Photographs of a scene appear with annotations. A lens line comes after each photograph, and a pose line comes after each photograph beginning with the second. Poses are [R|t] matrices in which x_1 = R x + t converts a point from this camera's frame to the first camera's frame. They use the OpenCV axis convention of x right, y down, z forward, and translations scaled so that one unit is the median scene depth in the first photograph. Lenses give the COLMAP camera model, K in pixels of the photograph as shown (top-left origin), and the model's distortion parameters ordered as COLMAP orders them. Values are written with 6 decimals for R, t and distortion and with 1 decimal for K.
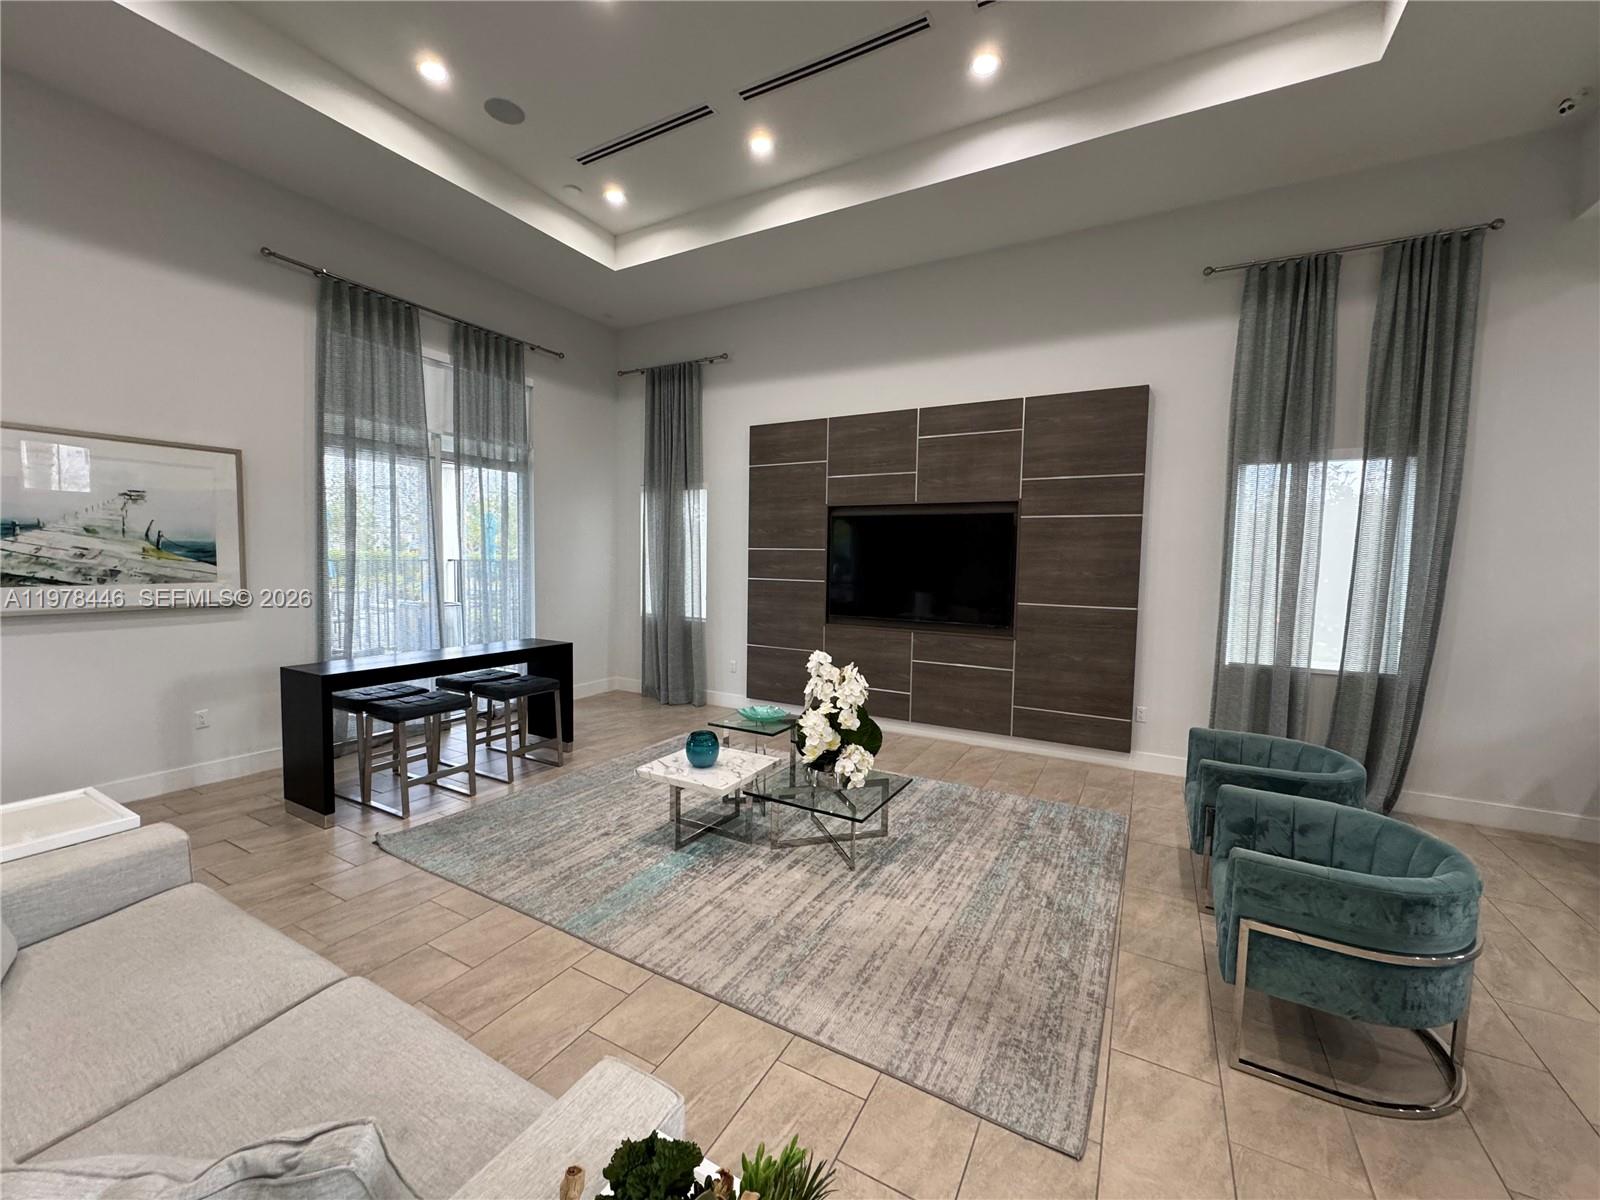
lens RADIAL K [[636.8, 0, 798.8], [0, 636.8, 596.7], [0, 0, 1]] dist [-0.009737, -0.000192]
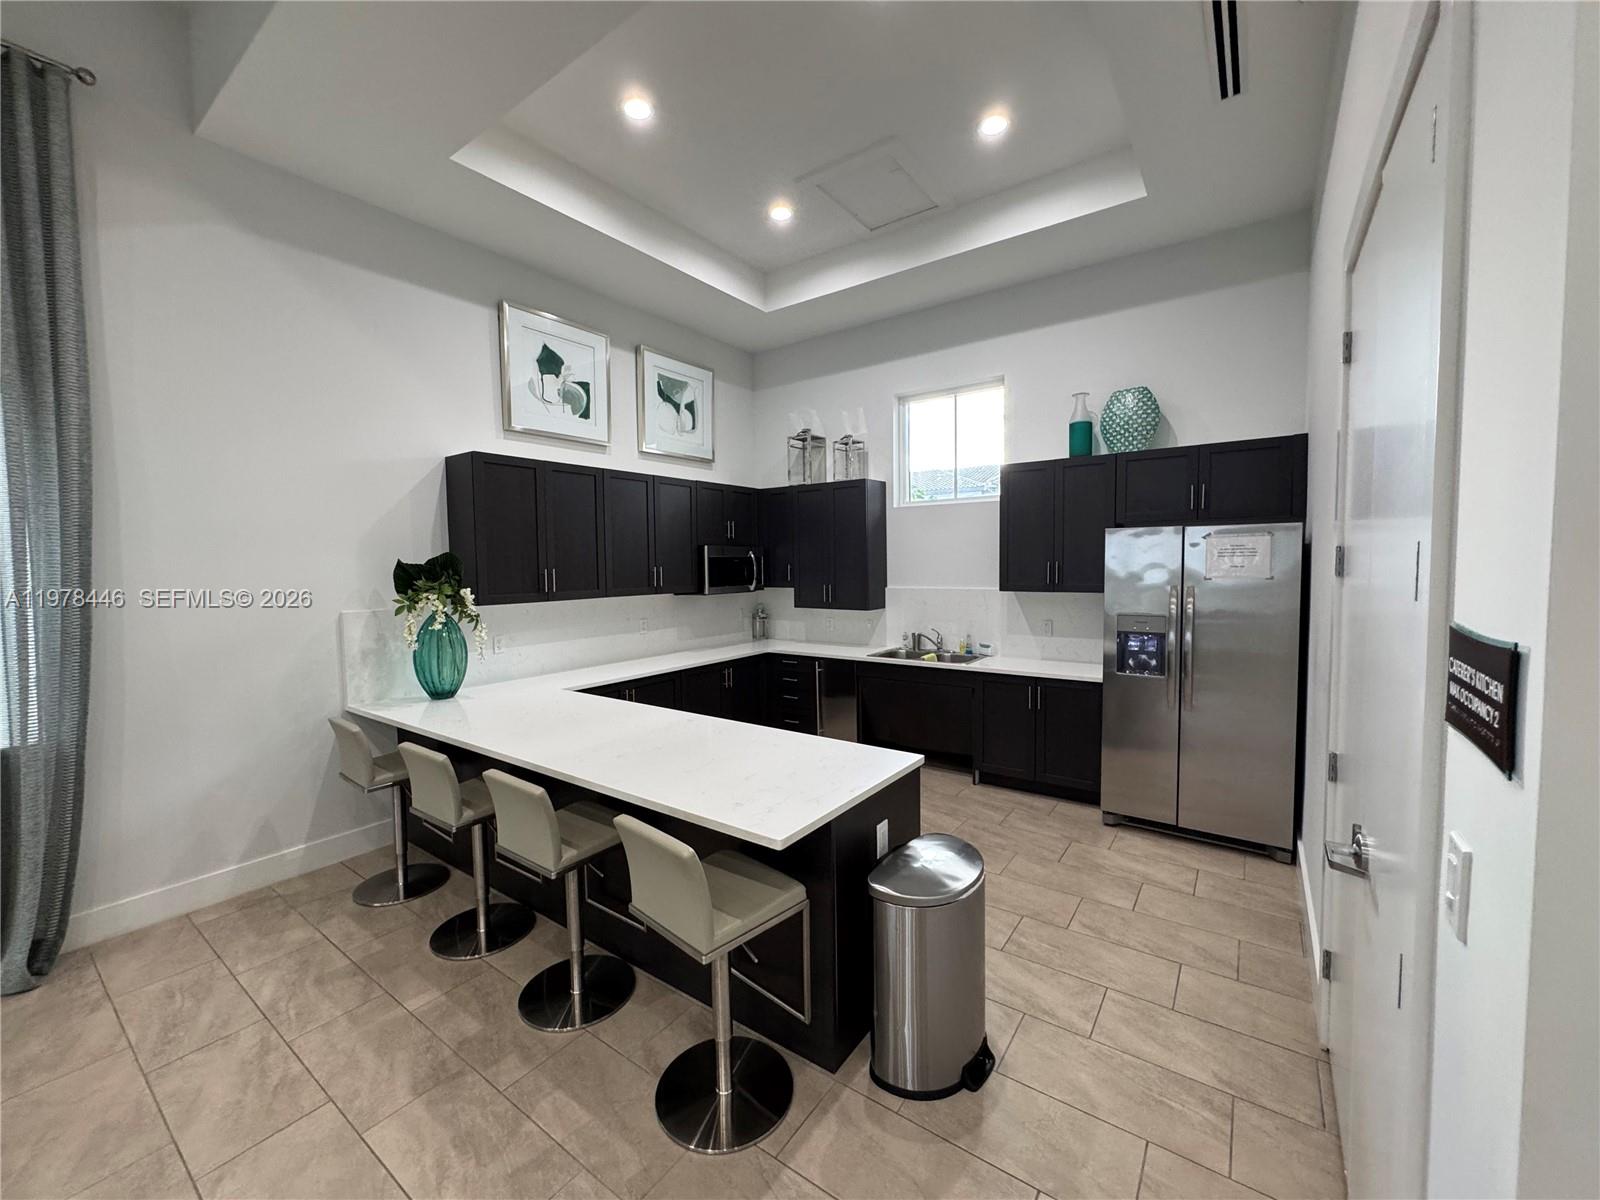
lens RADIAL K [[636.8, 0, 798.7], [0, 636.8, 591.7], [0, 0, 1]] dist [-0.009737, -0.000192]
pose [[0.113414, -0.079742, 0.990343, 0.459949], [0.092118, 0.993324, 0.069433, 0.000864], [-0.989268, 0.083354, 0.120002, 0.173694]]
